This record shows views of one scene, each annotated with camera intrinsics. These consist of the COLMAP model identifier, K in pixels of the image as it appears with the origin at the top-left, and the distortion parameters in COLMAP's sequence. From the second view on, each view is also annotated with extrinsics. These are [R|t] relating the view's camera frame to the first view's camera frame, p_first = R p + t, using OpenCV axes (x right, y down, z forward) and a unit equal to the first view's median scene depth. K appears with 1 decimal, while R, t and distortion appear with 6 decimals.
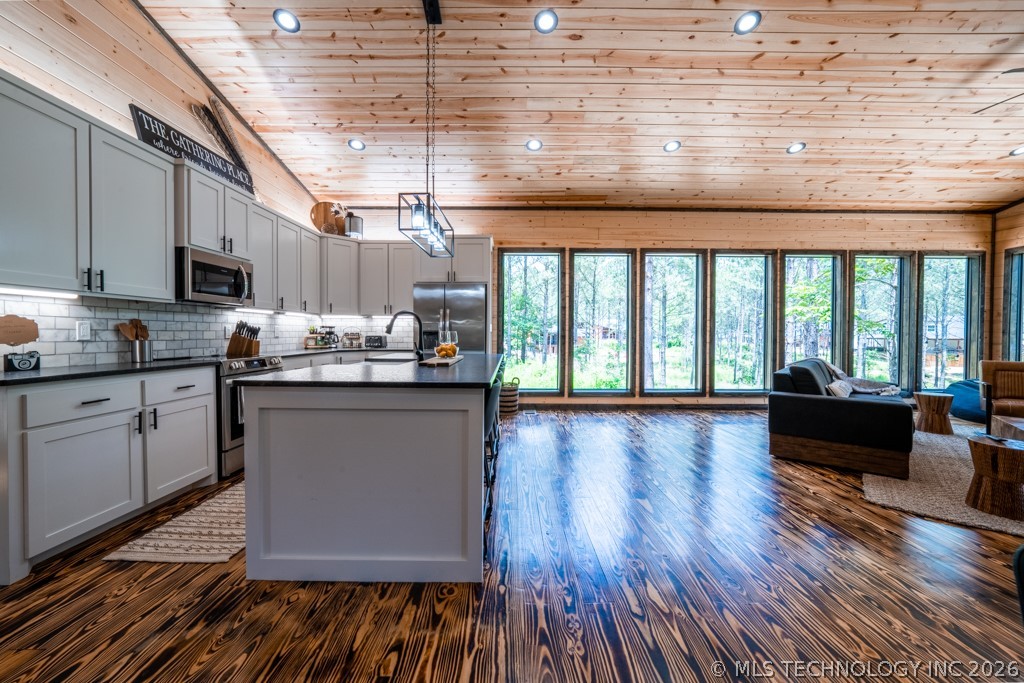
lens RADIAL K [[384.5, 0, 508.4], [0, 384.5, 339.0], [0, 0, 1]] dist [-0.020020, 0.004960]
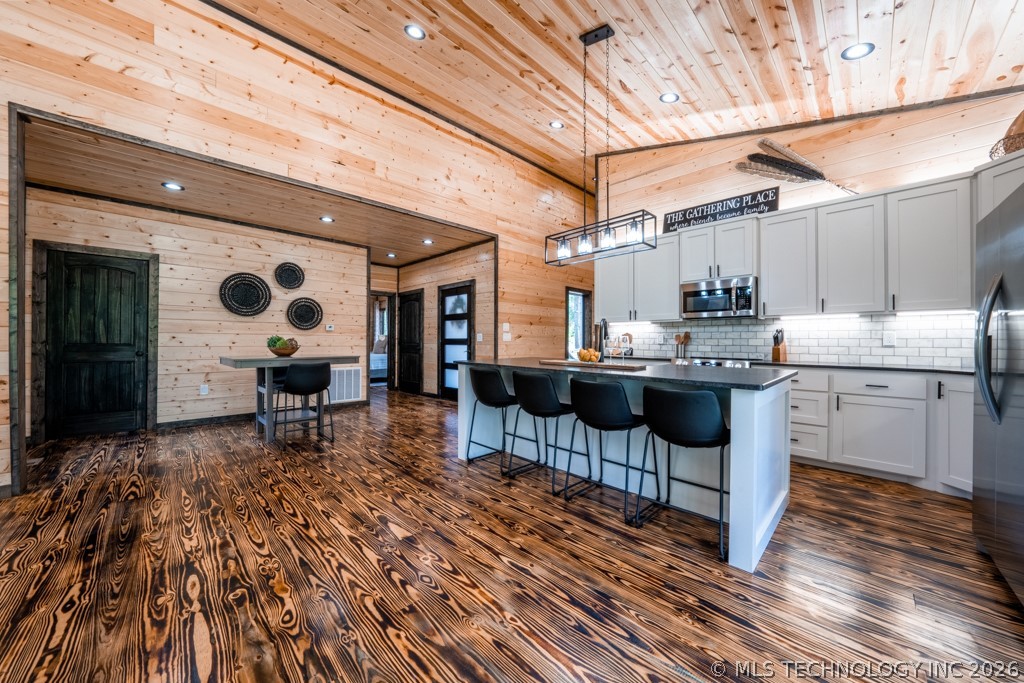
lens RADIAL K [[362.9, 0, 510.9], [0, 362.9, 338.7], [0, 0, 1]] dist [-0.027449, 0.006326]
pose [[-0.707875, -0.011109, -0.706251, 0.533249], [-0.019015, 0.999814, 0.003332, -0.010170], [0.706082, 0.015788, -0.707954, 1.227256]]
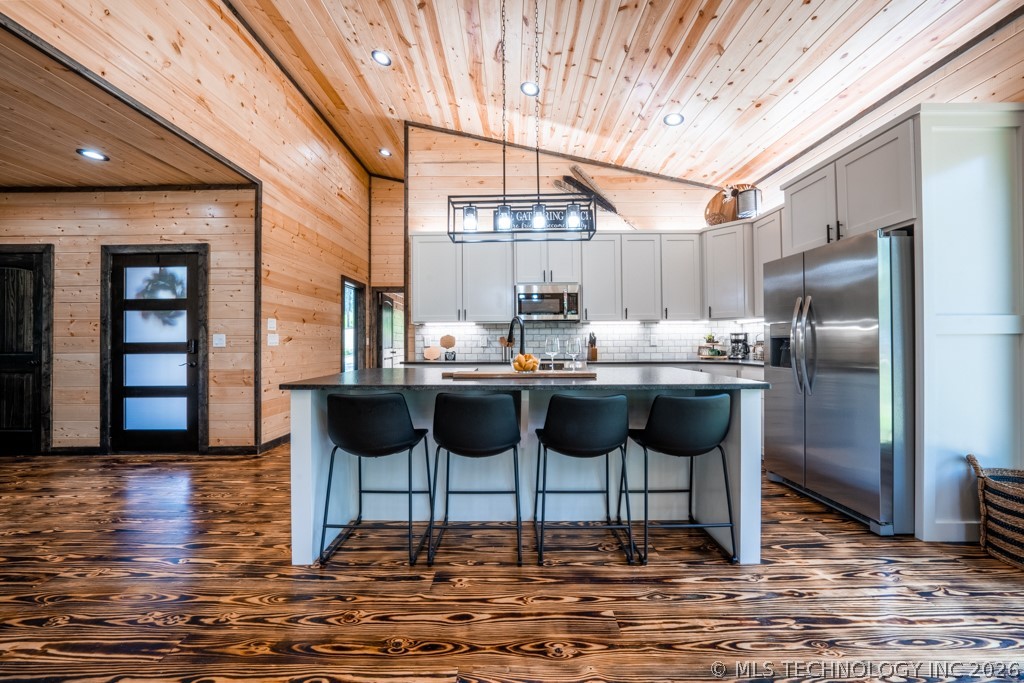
lens RADIAL K [[362.9, 0, 511.9], [0, 362.9, 338.8], [0, 0, 1]] dist [-0.027449, 0.006326]
pose [[0.006552, -0.017188, -0.999831, 0.467916], [-0.010645, 0.999794, -0.017257, -0.003954], [0.999922, 0.010756, 0.006368, 0.773371]]
